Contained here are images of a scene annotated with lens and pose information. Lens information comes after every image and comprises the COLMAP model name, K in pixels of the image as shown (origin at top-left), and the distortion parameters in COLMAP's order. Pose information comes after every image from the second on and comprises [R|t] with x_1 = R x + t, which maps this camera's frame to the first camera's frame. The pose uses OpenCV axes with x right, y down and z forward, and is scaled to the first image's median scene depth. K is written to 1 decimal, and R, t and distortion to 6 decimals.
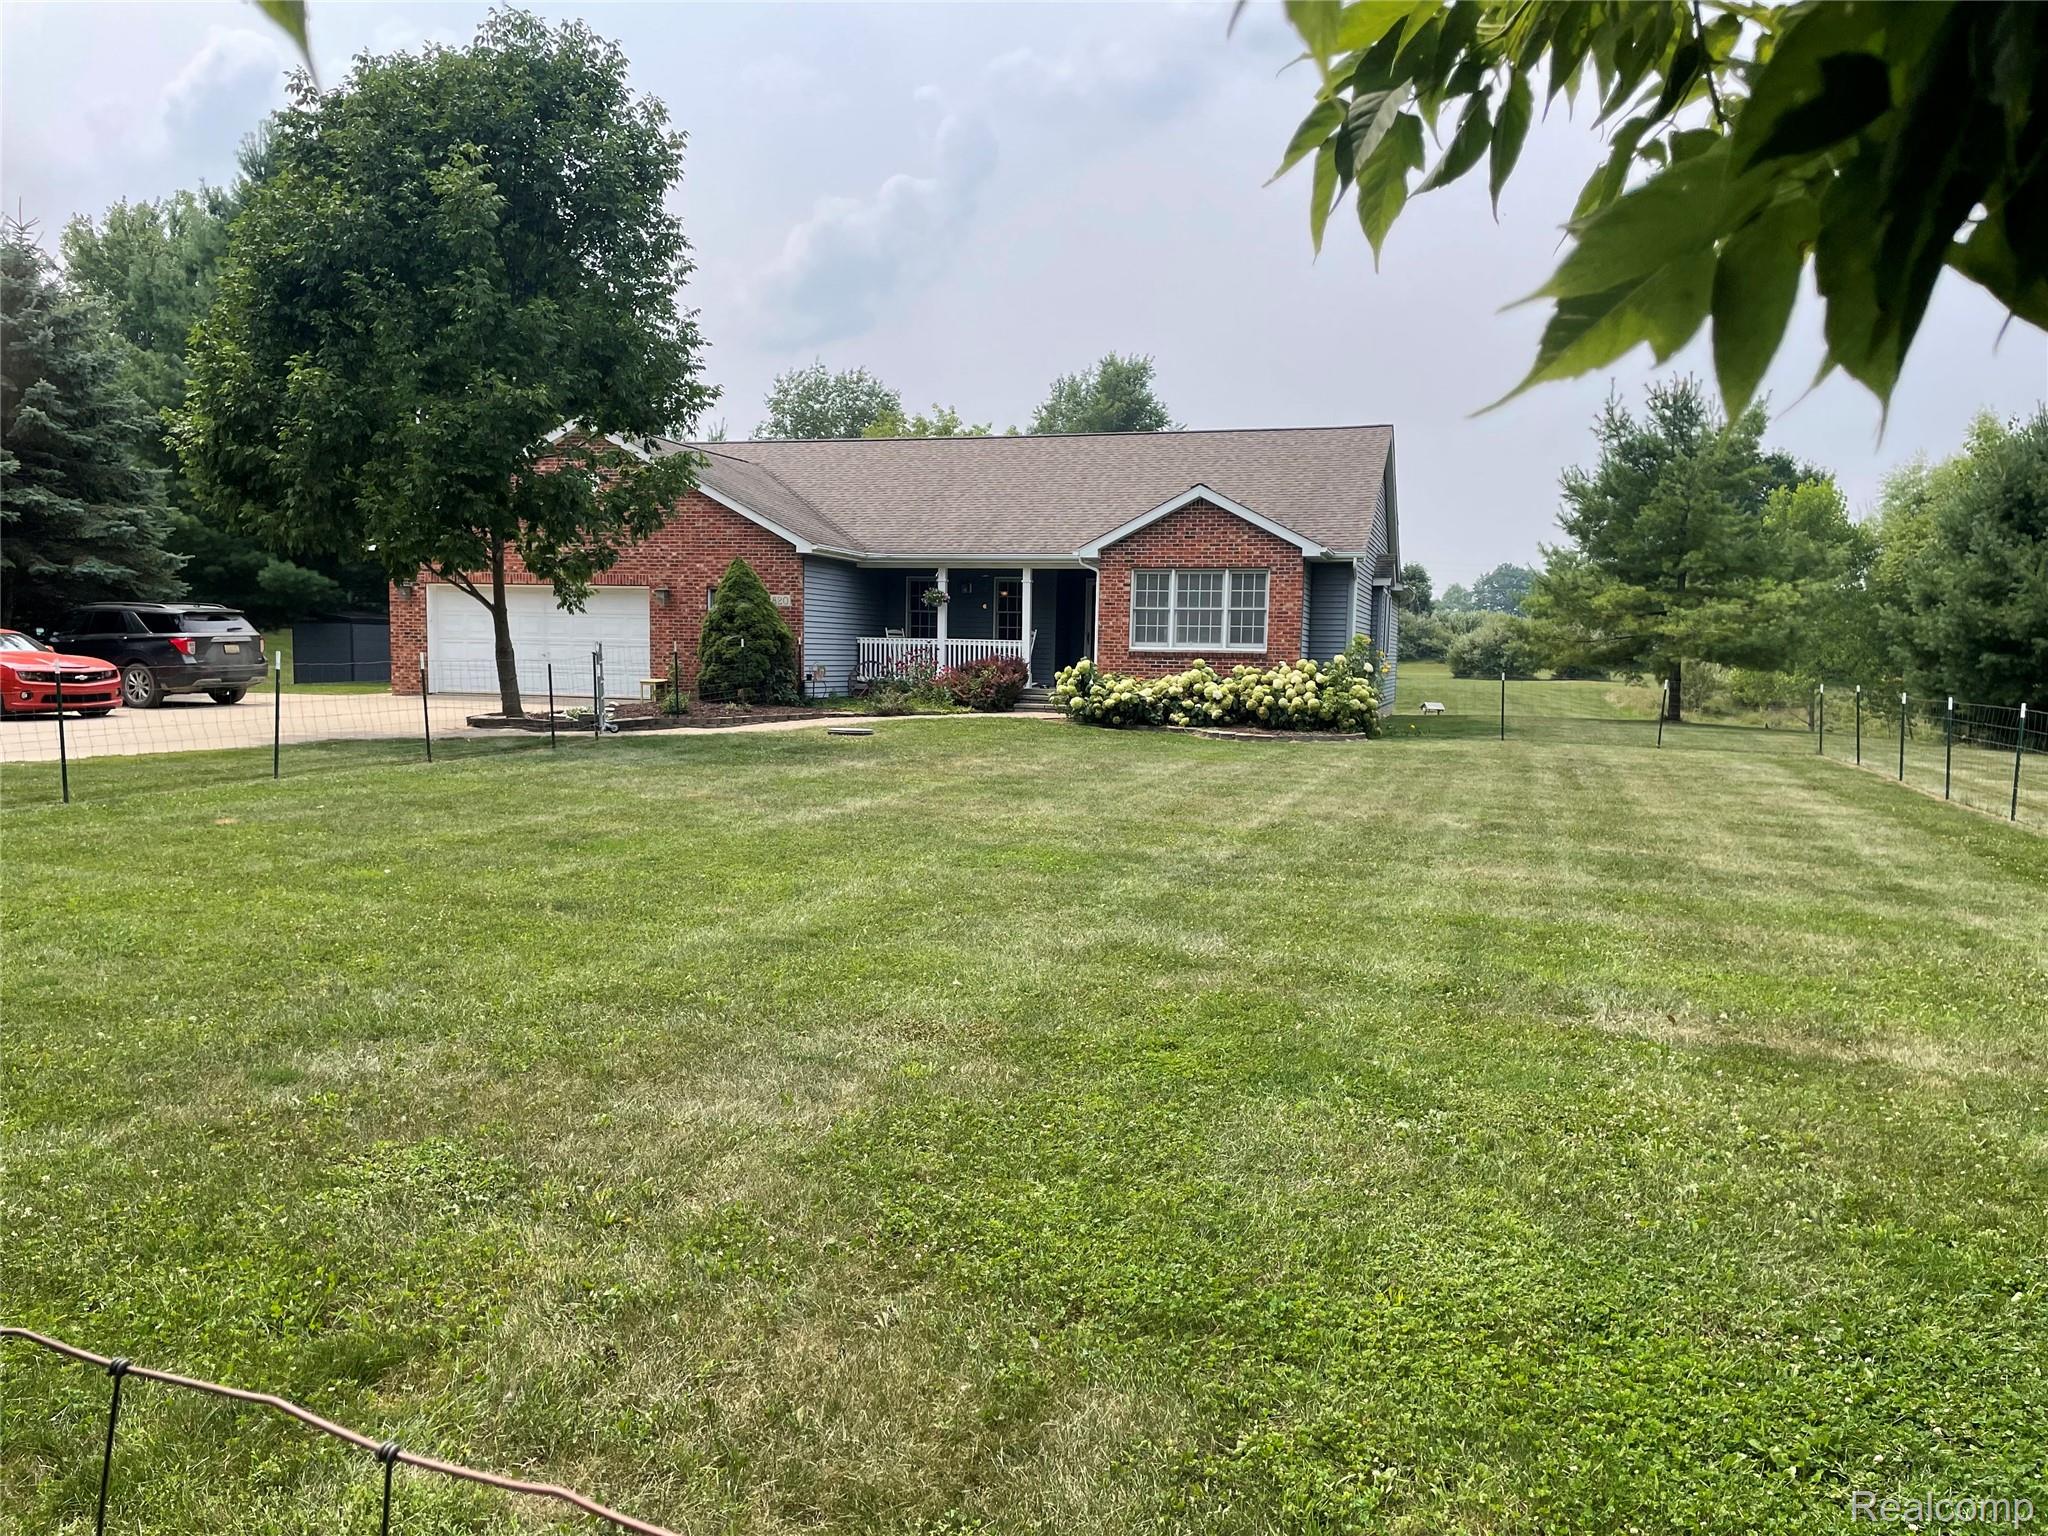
lens RADIAL K [[1544.6, 0, 997.2], [0, 1544.6, 792.0], [0, 0, 1]] dist [0.097020, -0.119570]
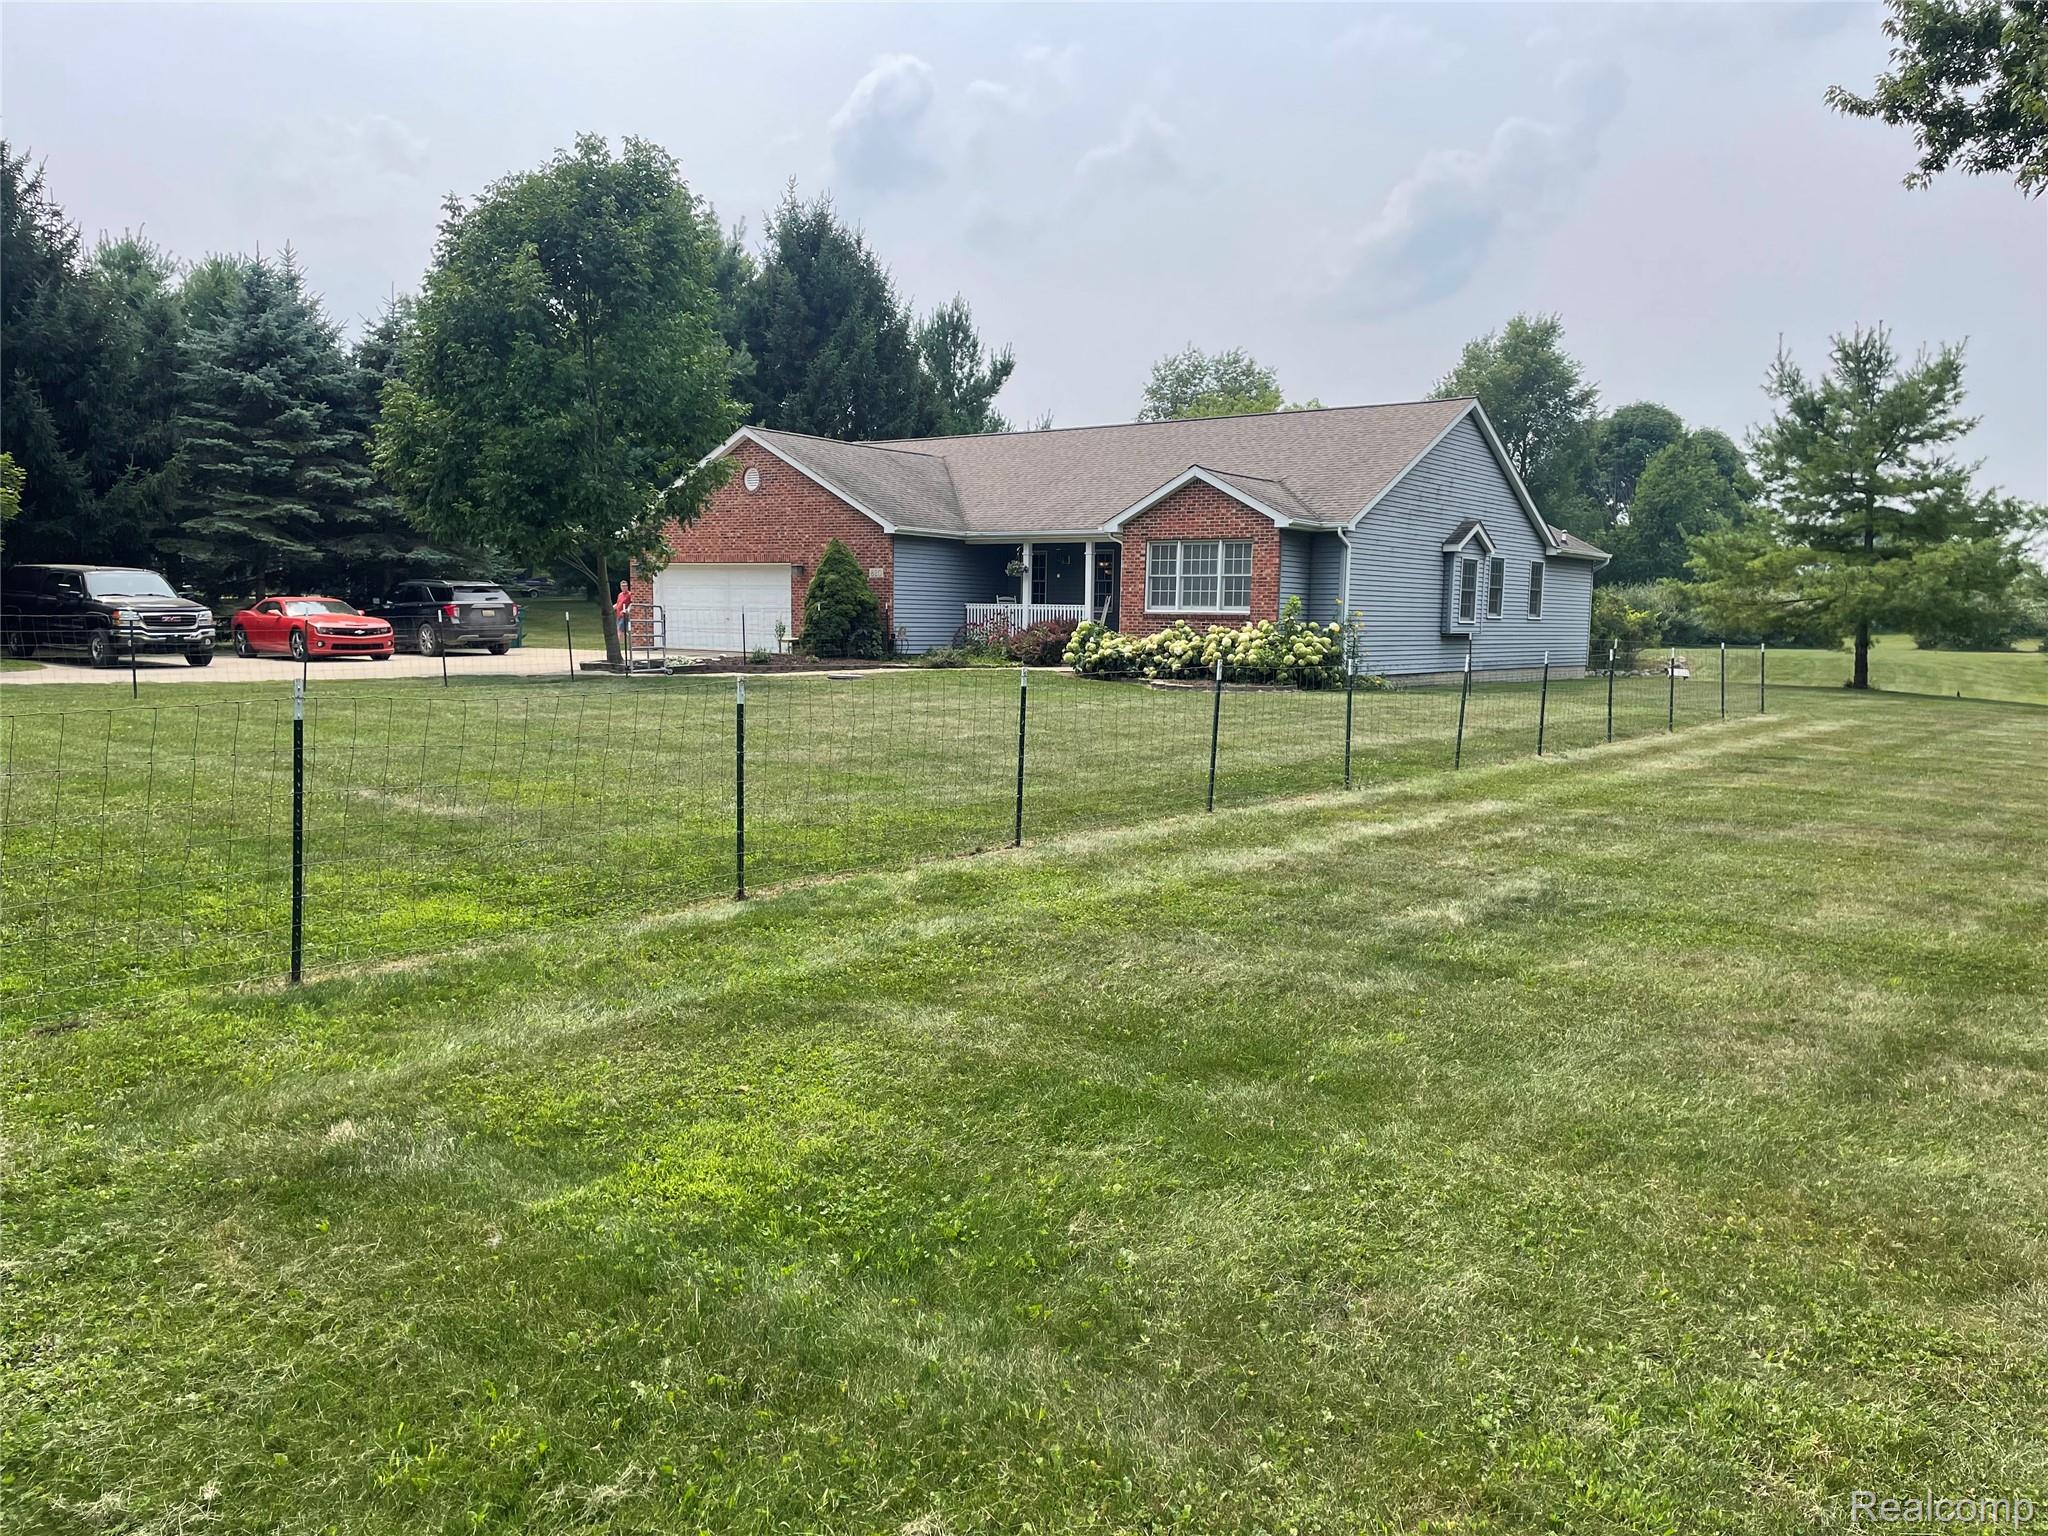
lens RADIAL K [[1544.6, 0, 997.2], [0, 1544.6, 792.0], [0, 0, 1]] dist [0.097020, -0.119570]
pose [[0.938463, 0.037353, -0.343354, 0.383034], [-0.032122, 0.999265, 0.020912, 0.020133], [0.343882, -0.008596, 0.938973, -0.110736]]
